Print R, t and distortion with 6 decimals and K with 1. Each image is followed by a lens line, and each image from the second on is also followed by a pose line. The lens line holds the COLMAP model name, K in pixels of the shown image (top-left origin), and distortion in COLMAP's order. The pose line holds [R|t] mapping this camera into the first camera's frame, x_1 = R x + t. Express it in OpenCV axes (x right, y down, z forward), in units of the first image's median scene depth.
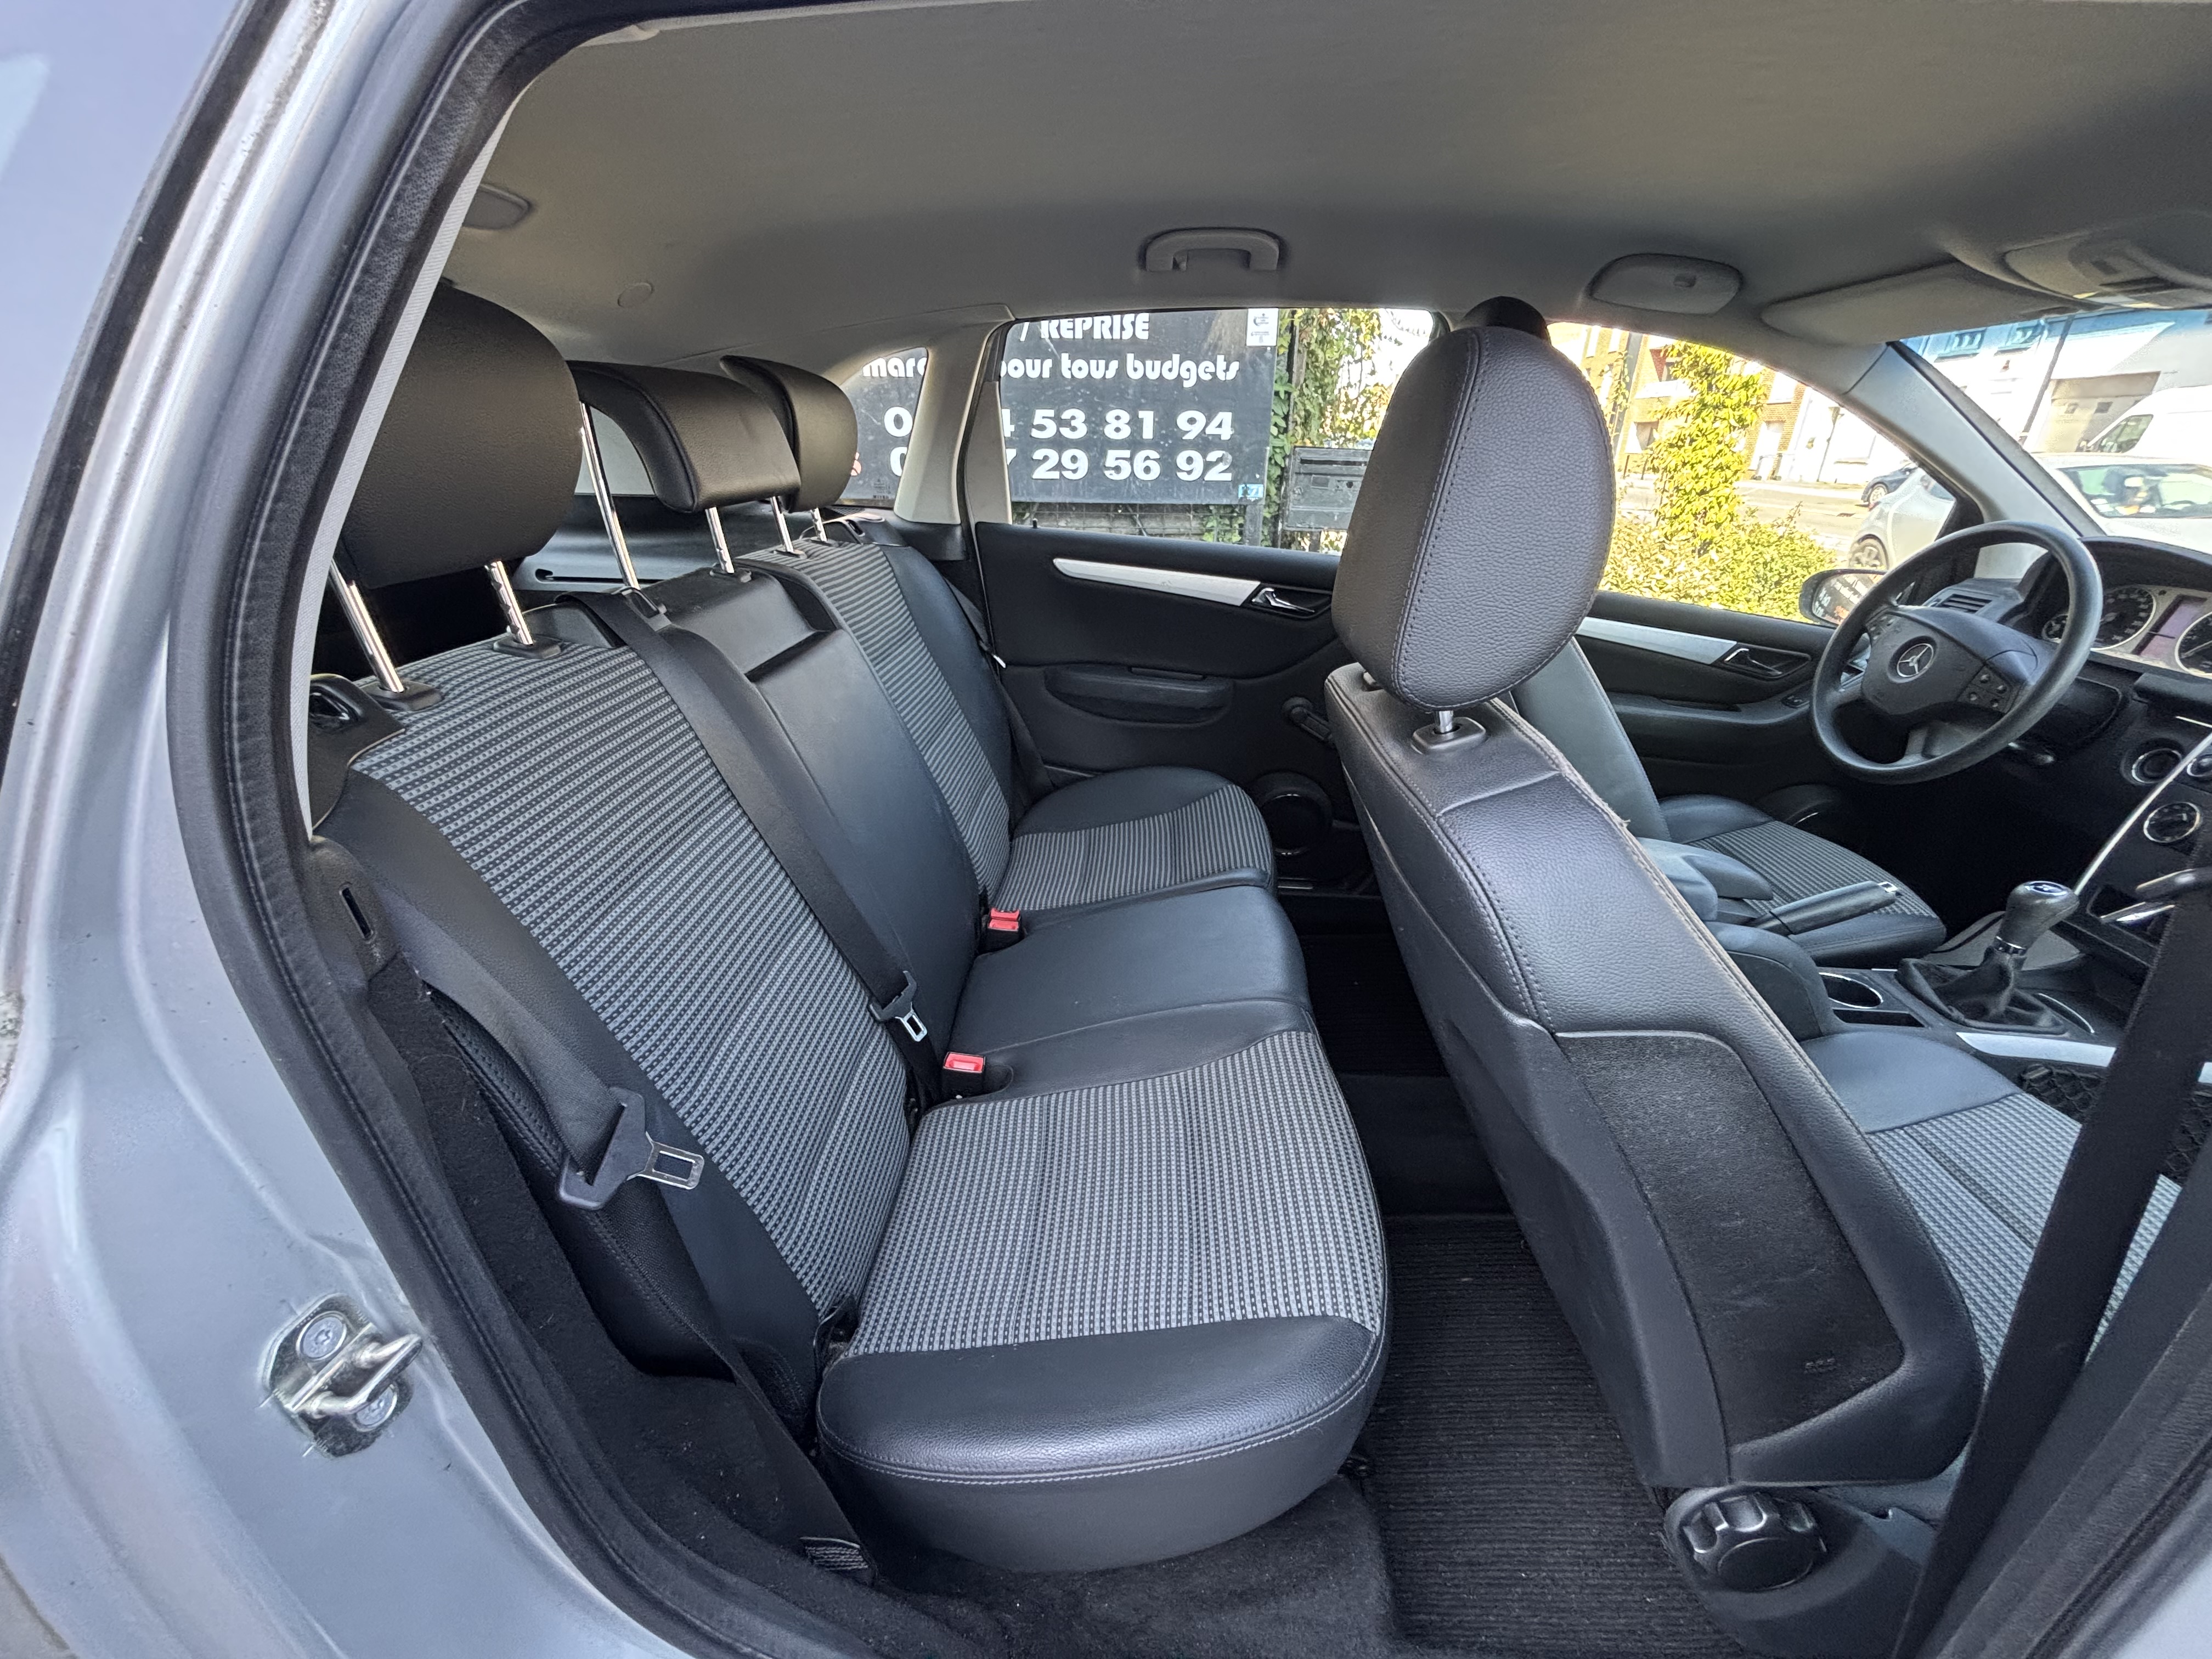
lens RADIAL K [[898.8, 0, 1109.2], [0, 898.8, 809.7], [0, 0, 1]] dist [0.000617, -0.000093]
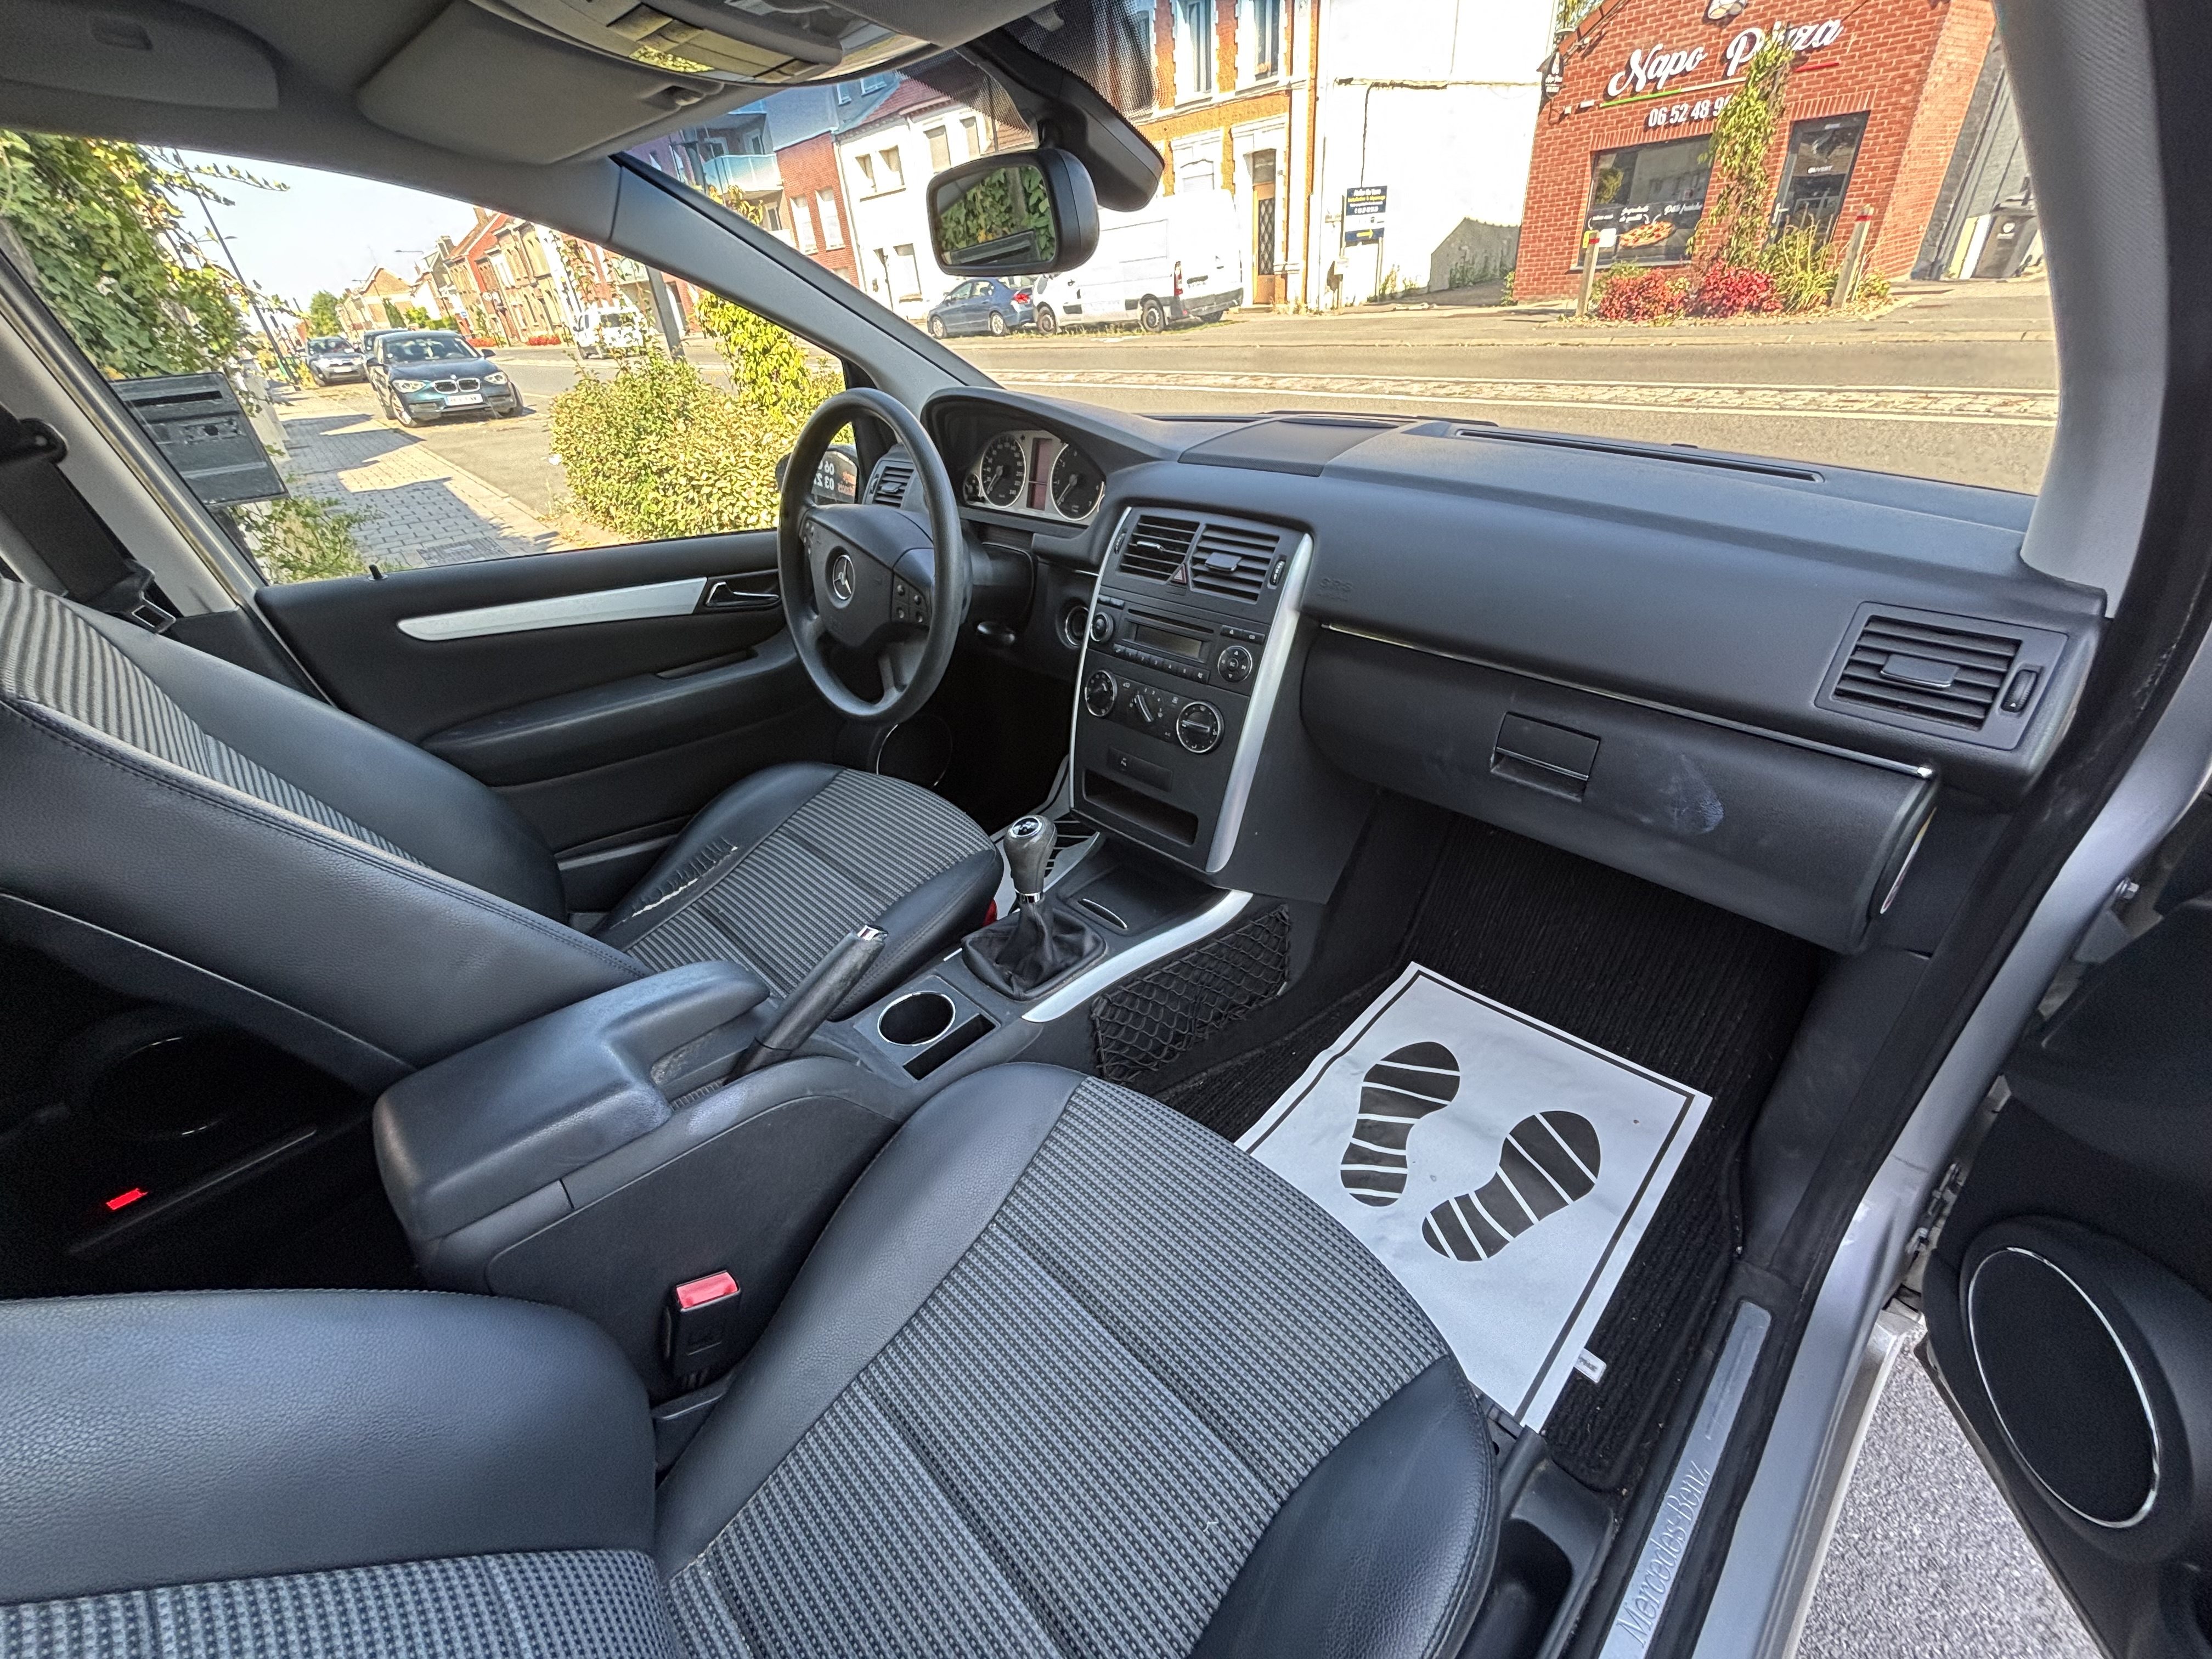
lens RADIAL K [[898.1, 0, 1106.0], [0, 898.1, 829.5], [0, 0, 1]] dist [-0.002416, 0.000237]
pose [[0.662525, -0.455950, 0.594282, 0.479325], [0.370123, 0.889041, 0.269473, -0.096823], [-0.651207, 0.041425, 0.757769, 0.242728]]
